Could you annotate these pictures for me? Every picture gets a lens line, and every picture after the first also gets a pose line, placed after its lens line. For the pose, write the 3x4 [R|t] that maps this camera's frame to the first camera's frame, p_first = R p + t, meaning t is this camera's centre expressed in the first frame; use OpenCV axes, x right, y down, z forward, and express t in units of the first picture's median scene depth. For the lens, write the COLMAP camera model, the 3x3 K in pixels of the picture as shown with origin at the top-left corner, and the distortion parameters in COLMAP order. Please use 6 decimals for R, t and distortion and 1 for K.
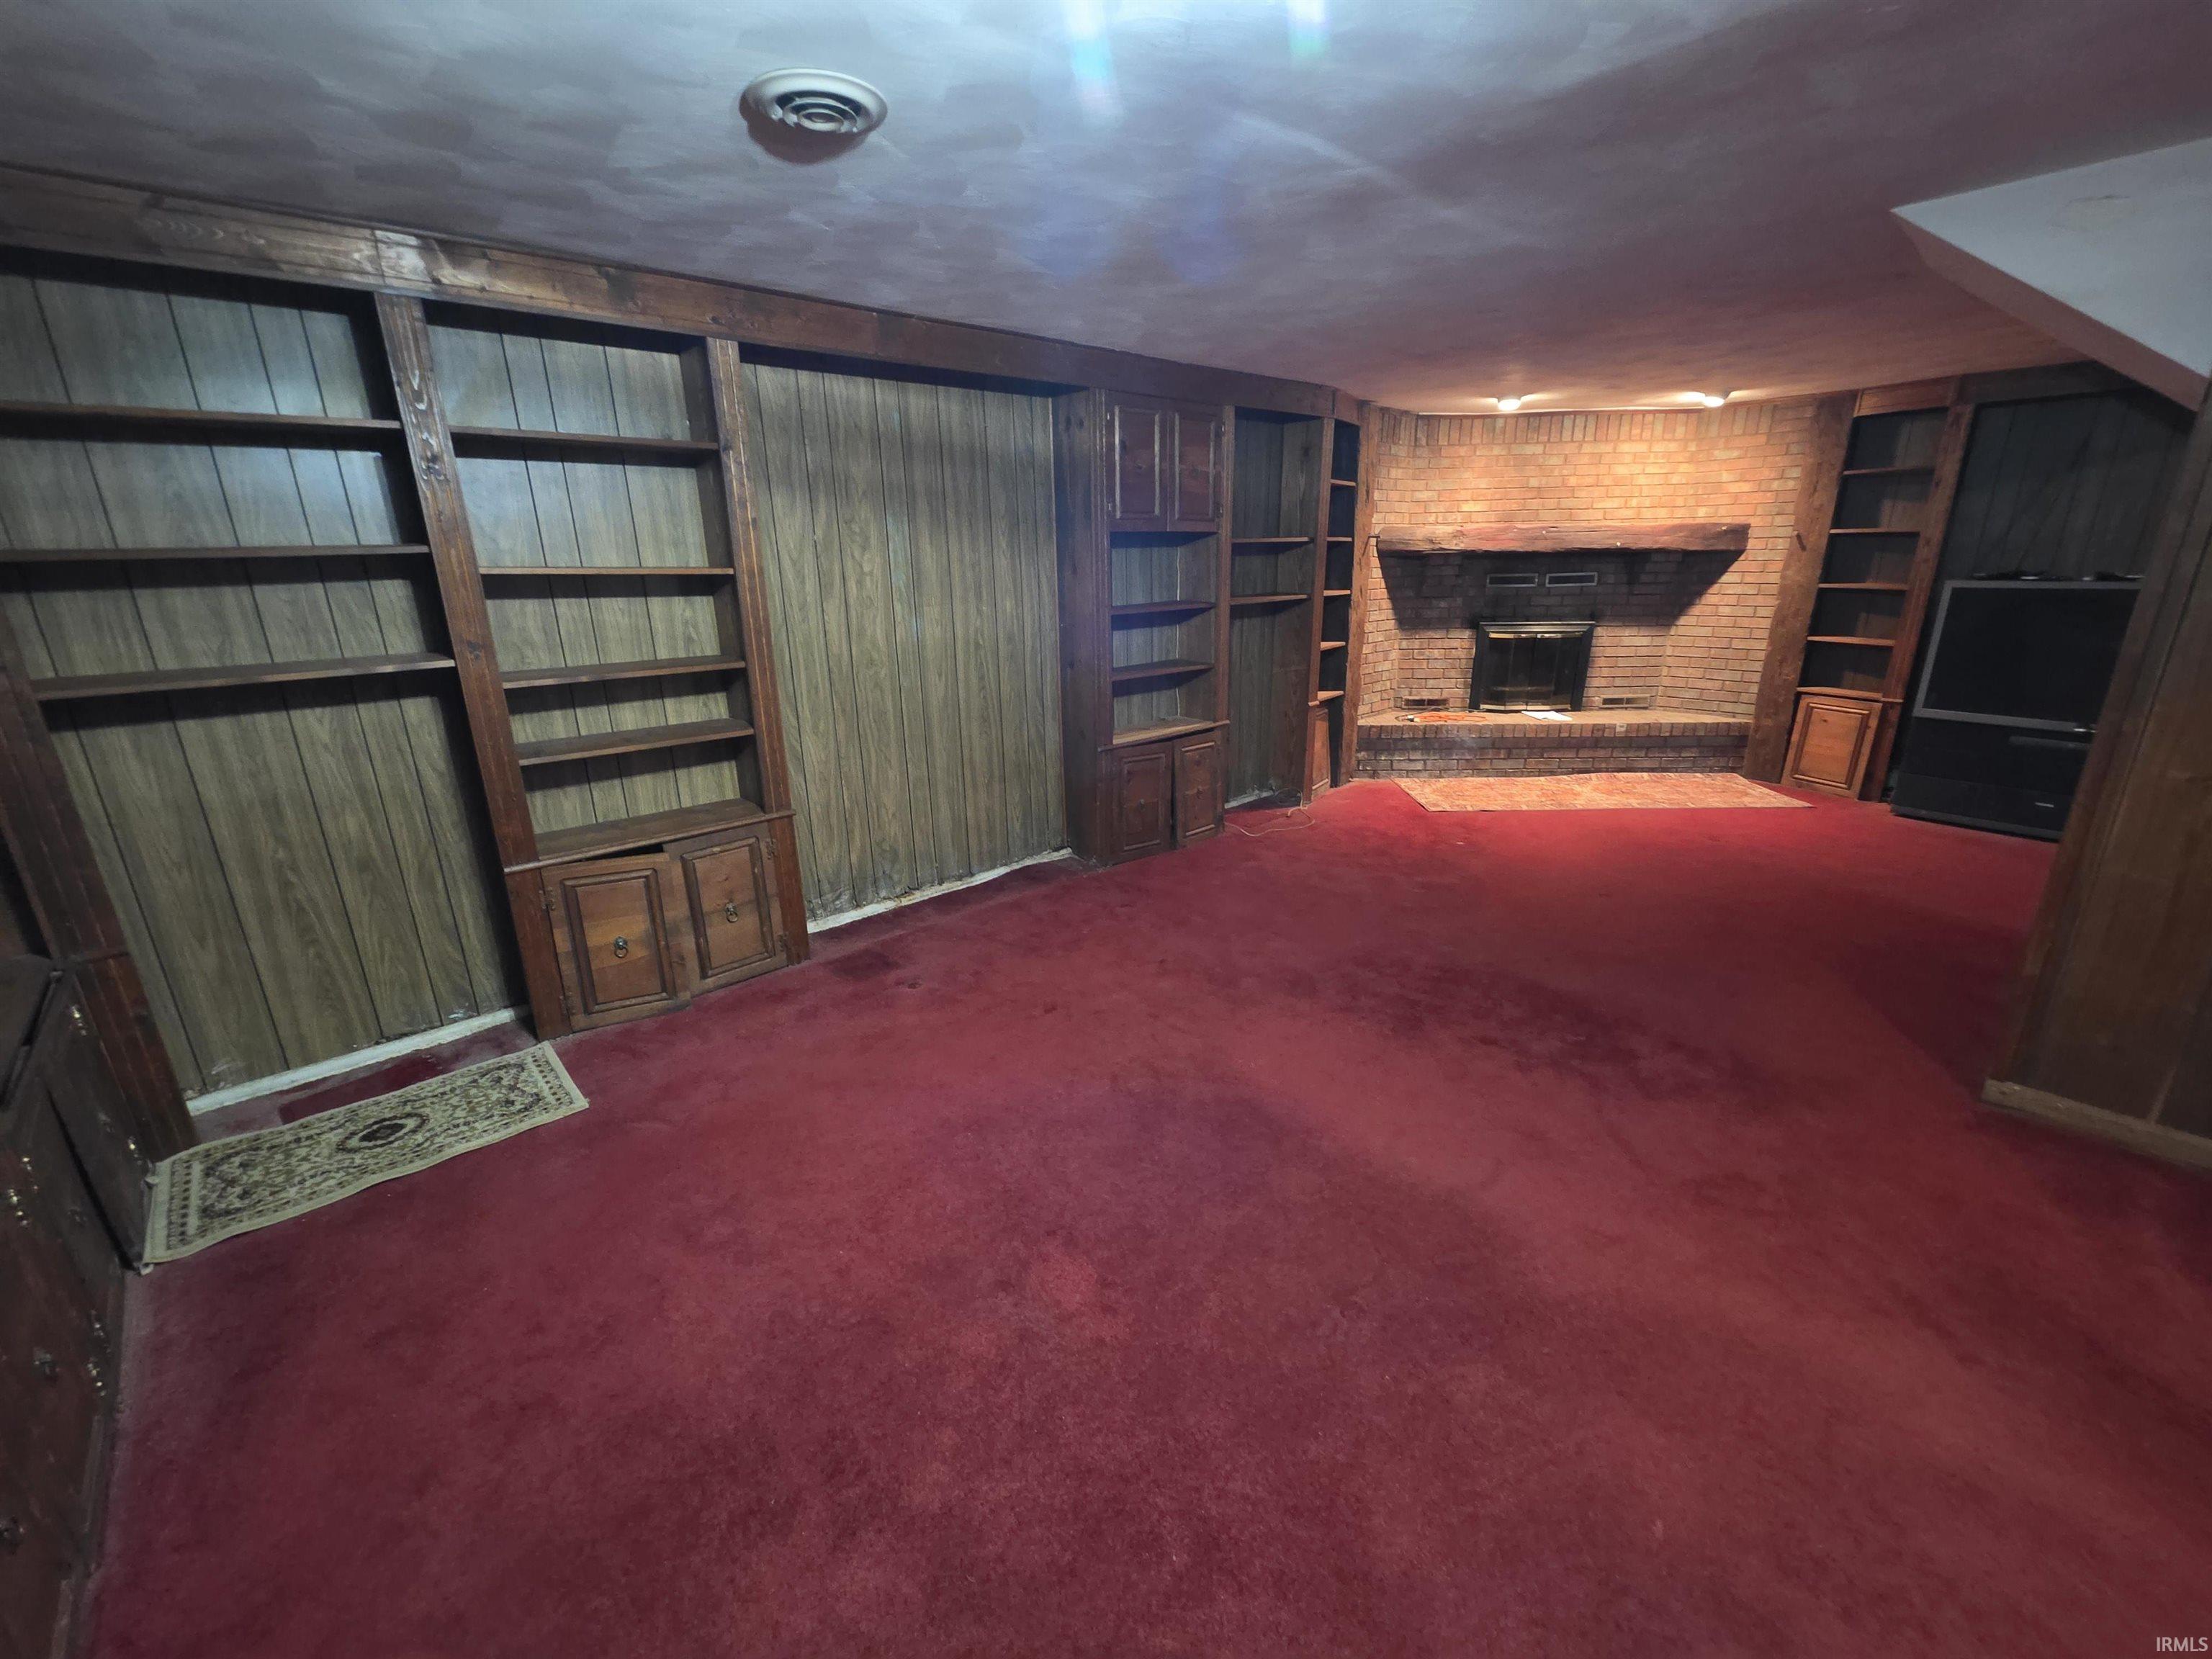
lens RADIAL K [[903.2, 0, 1106.0], [0, 903.2, 829.5], [0, 0, 1]] dist [0.001622, -0.000210]
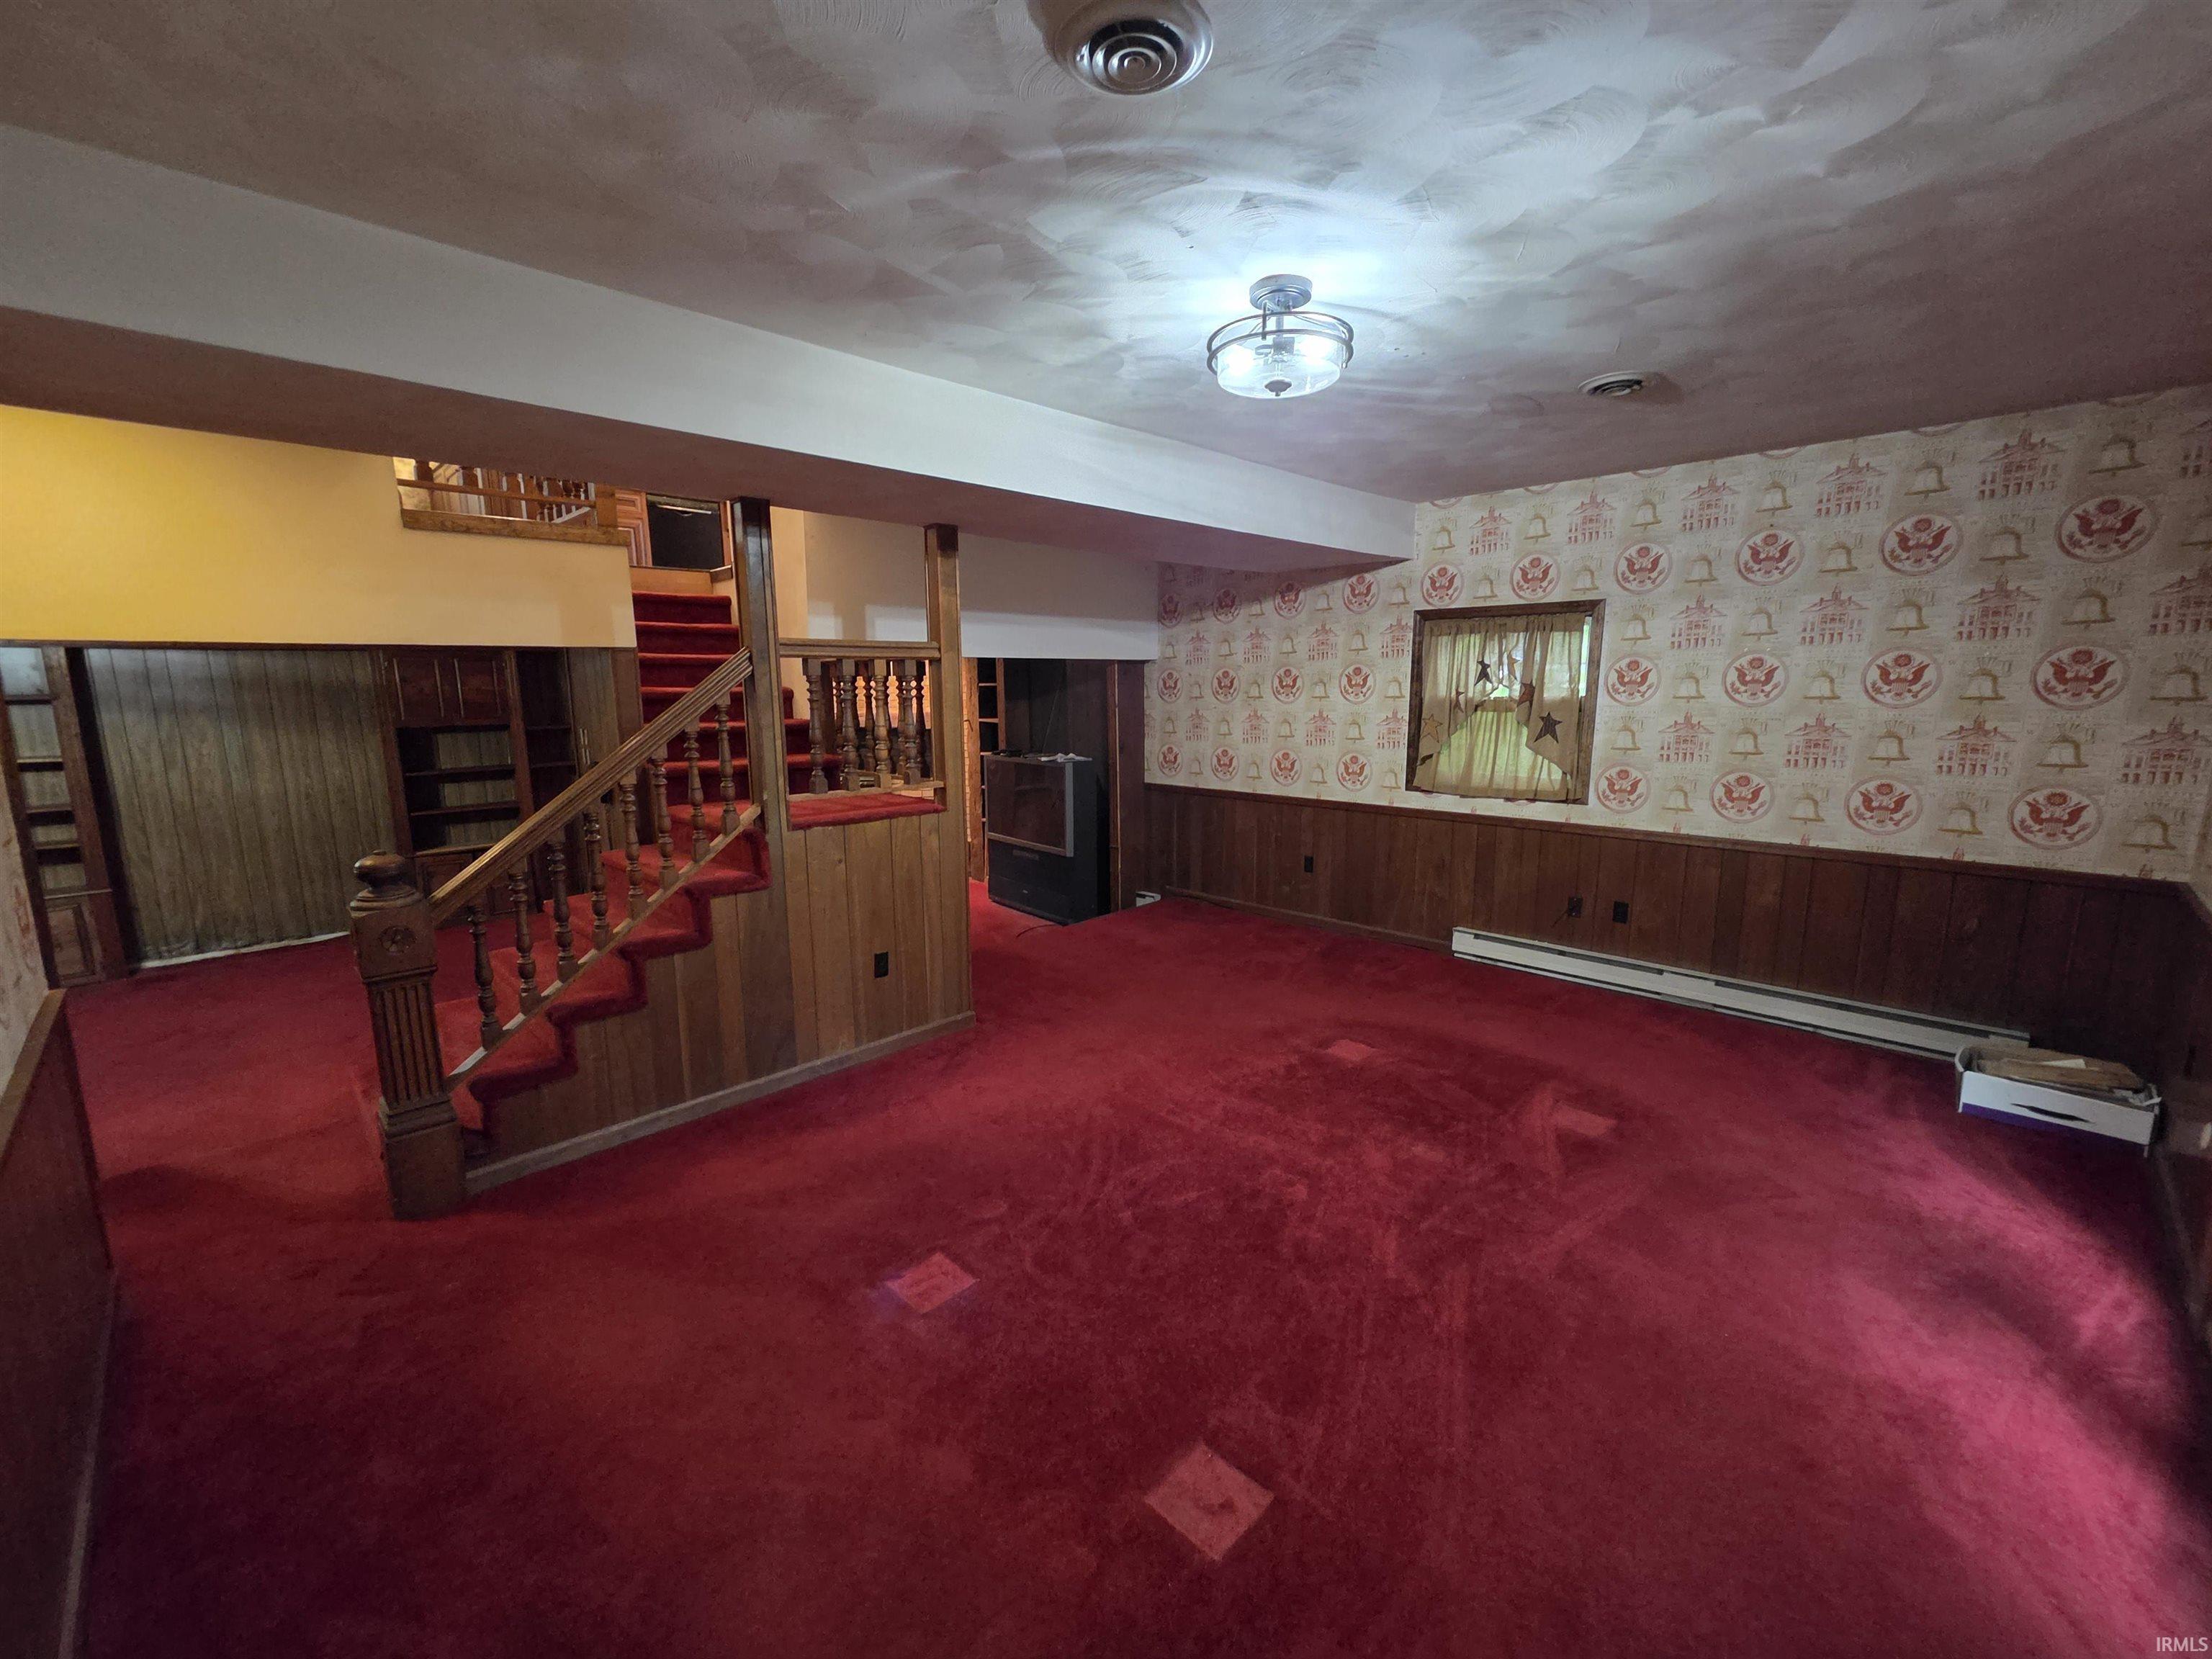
lens RADIAL K [[903.2, 0, 1106.0], [0, 903.2, 829.5], [0, 0, 1]] dist [0.001622, -0.000210]
pose [[0.999313, 0.002435, 0.036994, 1.202386], [0.002518, 0.991078, -0.133256, 0.080823], [-0.036988, 0.133258, 0.990391, -0.658114]]
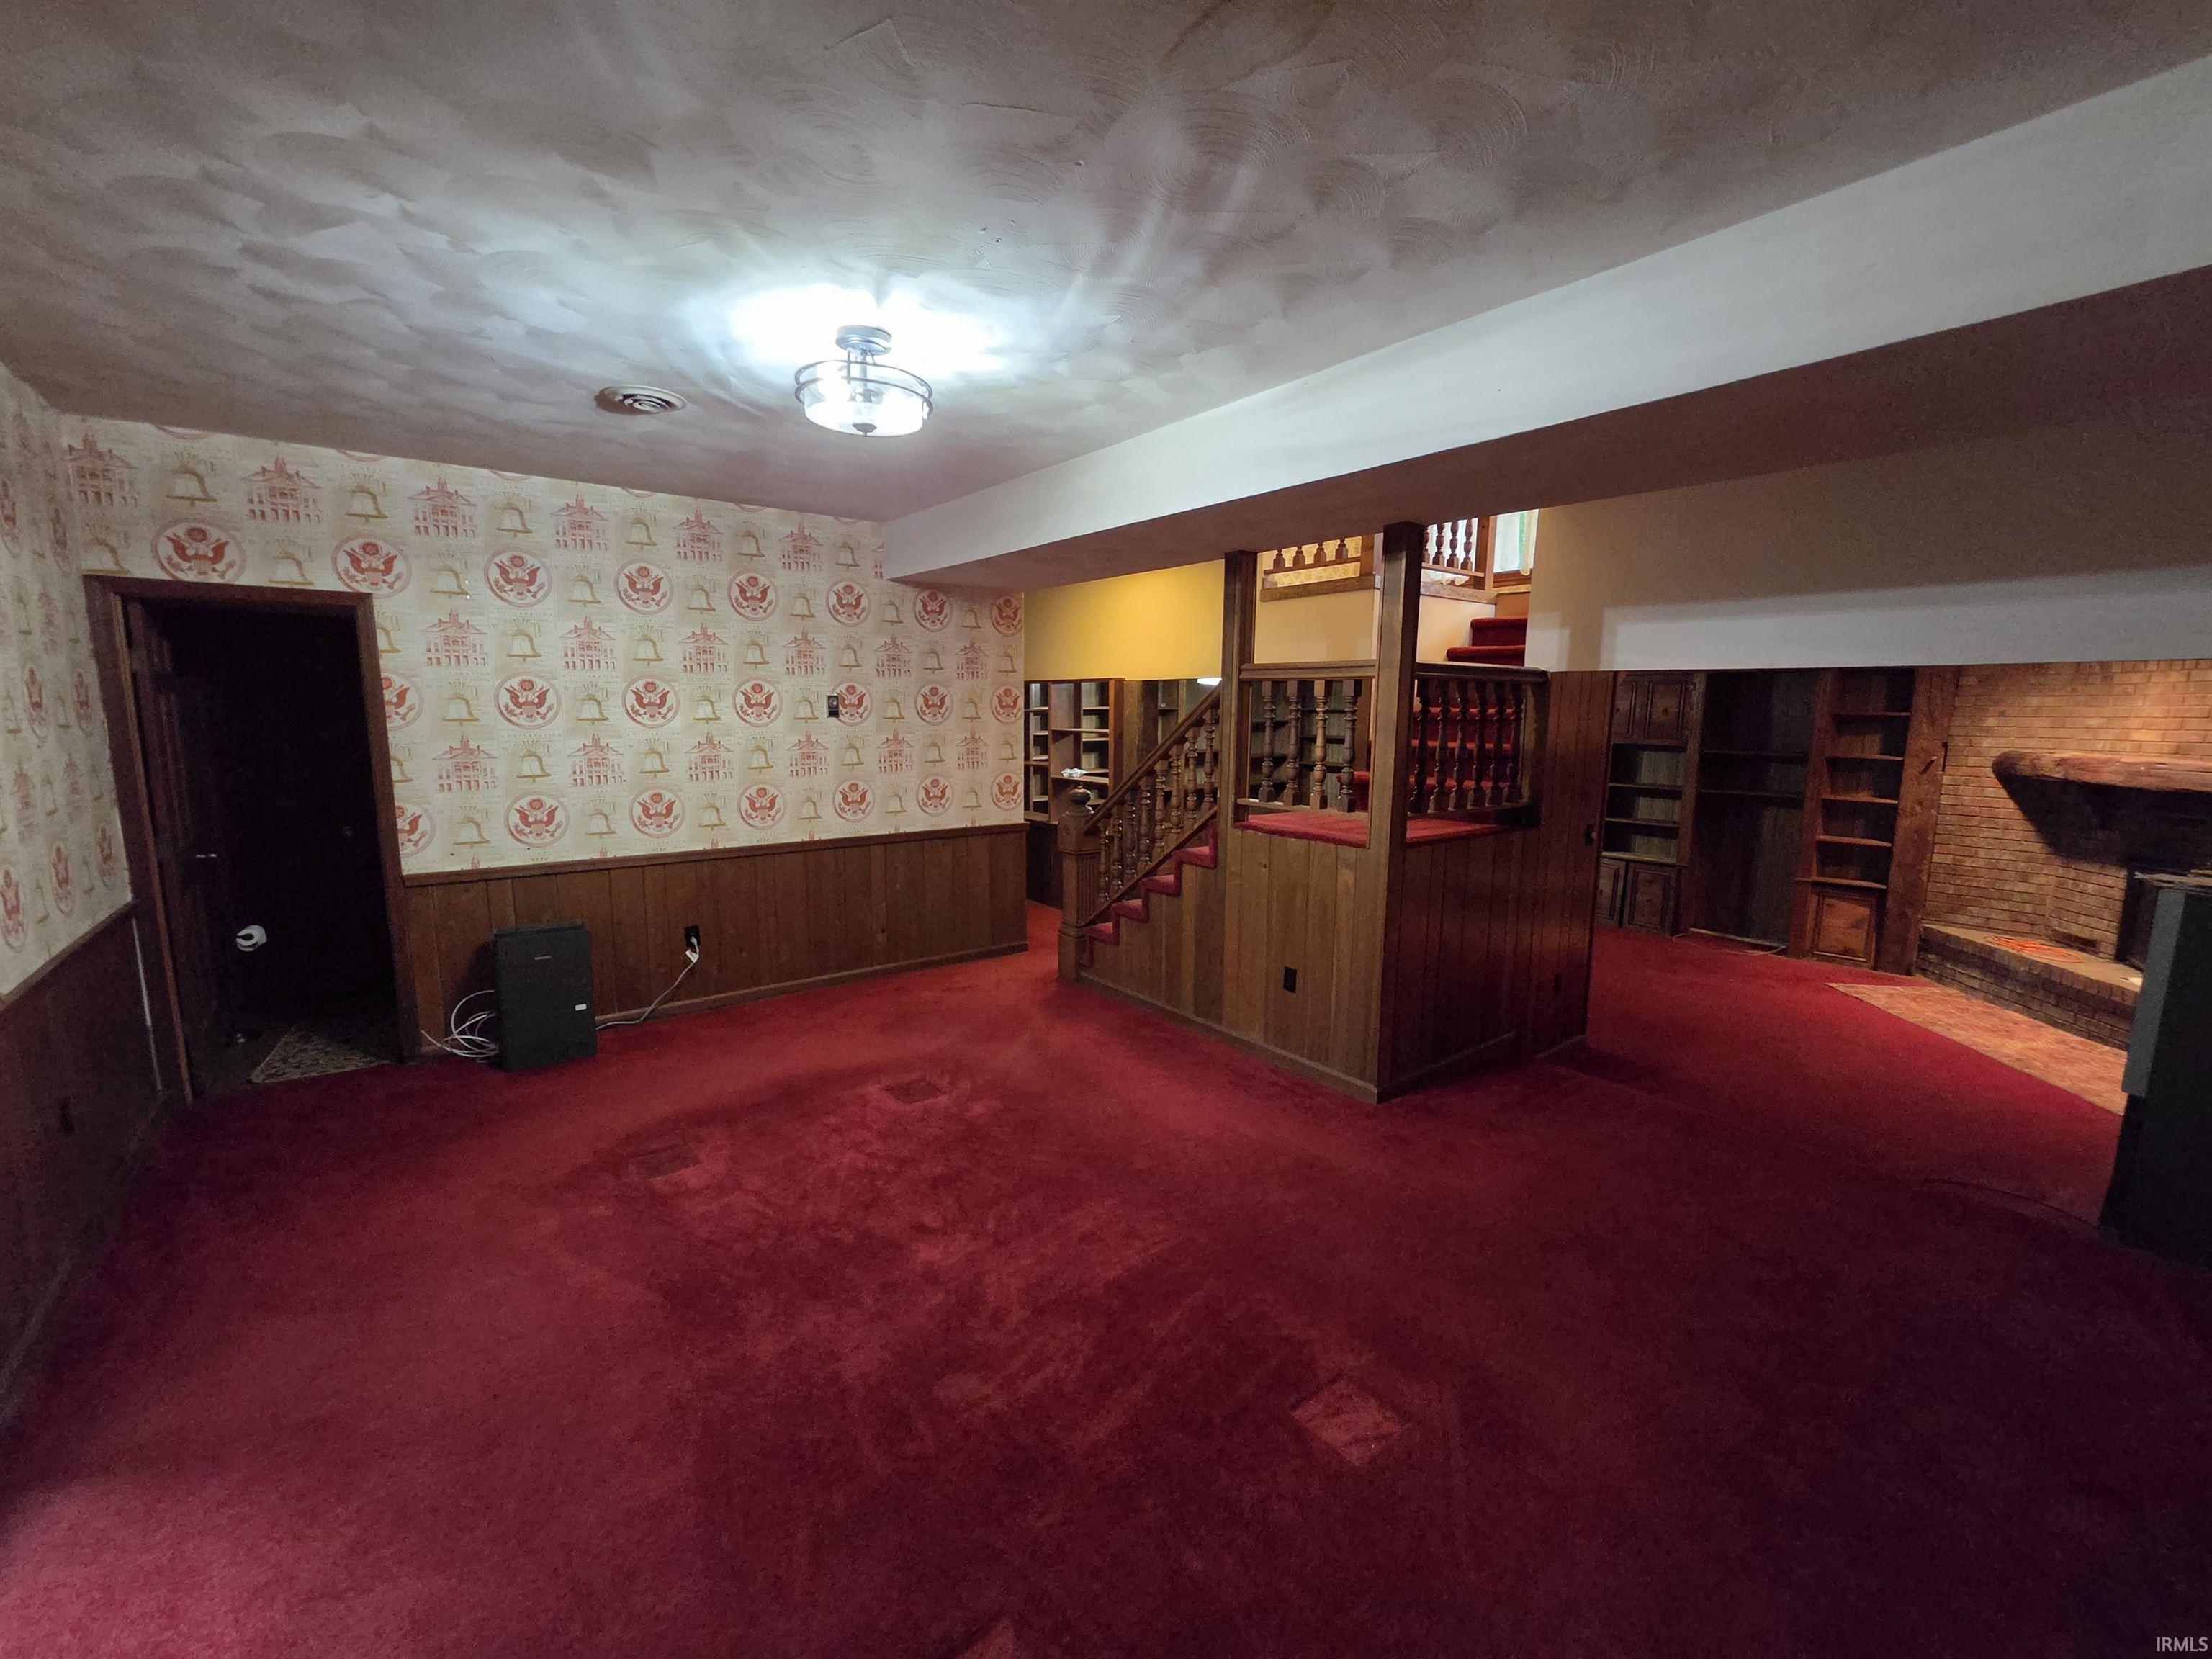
lens RADIAL K [[903.2, 0, 1106.0], [0, 903.2, 829.5], [0, 0, 1]] dist [0.001622, -0.000210]
pose [[-0.089374, 0.151608, -0.984392, 1.956330], [-0.295669, 0.939756, 0.171577, -0.166752], [0.951101, 0.306388, -0.039164, 0.116036]]
